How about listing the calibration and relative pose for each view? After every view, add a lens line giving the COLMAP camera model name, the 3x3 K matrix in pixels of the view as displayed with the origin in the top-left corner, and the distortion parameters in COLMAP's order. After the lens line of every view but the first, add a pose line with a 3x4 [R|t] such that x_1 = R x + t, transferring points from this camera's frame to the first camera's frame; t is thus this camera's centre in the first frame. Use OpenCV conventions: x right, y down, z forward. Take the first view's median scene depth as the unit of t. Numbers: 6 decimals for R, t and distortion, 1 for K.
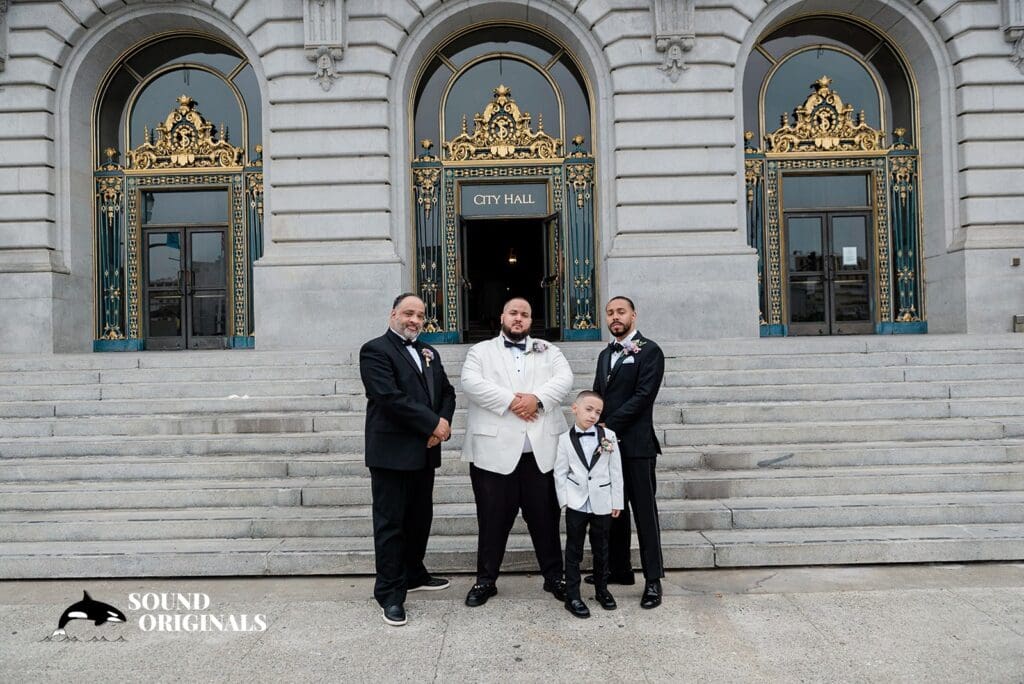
lens RADIAL K [[722.5, 0, 511.0], [0, 722.5, 337.7], [0, 0, 1]] dist [-0.014684, 0.001964]
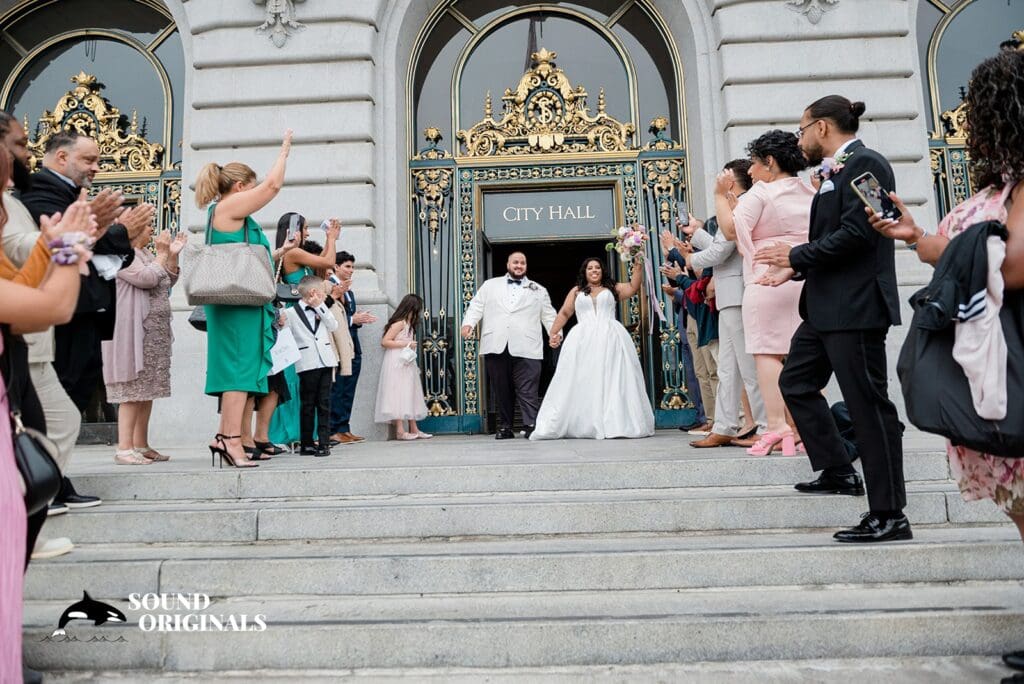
lens RADIAL K [[722.5, 0, 513.0], [0, 722.5, 337.4], [0, 0, 1]] dist [-0.014684, 0.001964]
pose [[0.999822, -0.007978, -0.017088, -0.032627], [0.006060, 0.993969, -0.109497, -0.005975], [0.017858, 0.109374, 0.993840, 0.361324]]
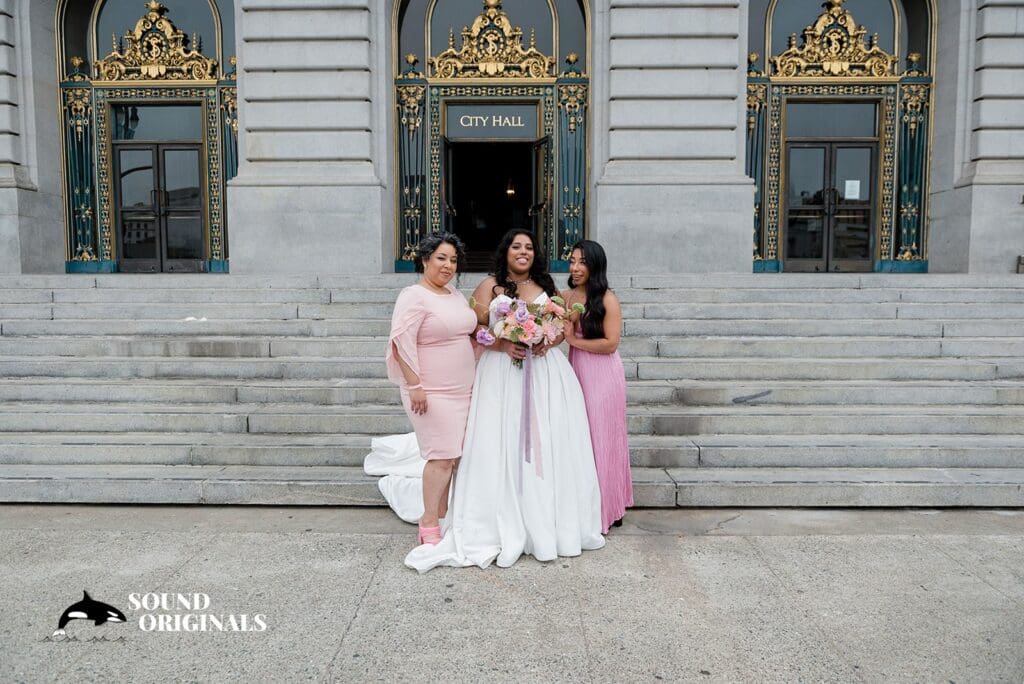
lens RADIAL K [[722.5, 0, 510.7], [0, 722.5, 341.4], [0, 0, 1]] dist [-0.014684, 0.001964]
pose [[0.999750, 0.022339, -0.000614, 0.022288], [-0.022182, 0.995319, 0.094069, 0.007123], [0.002713, -0.094032, 0.995566, 0.028964]]
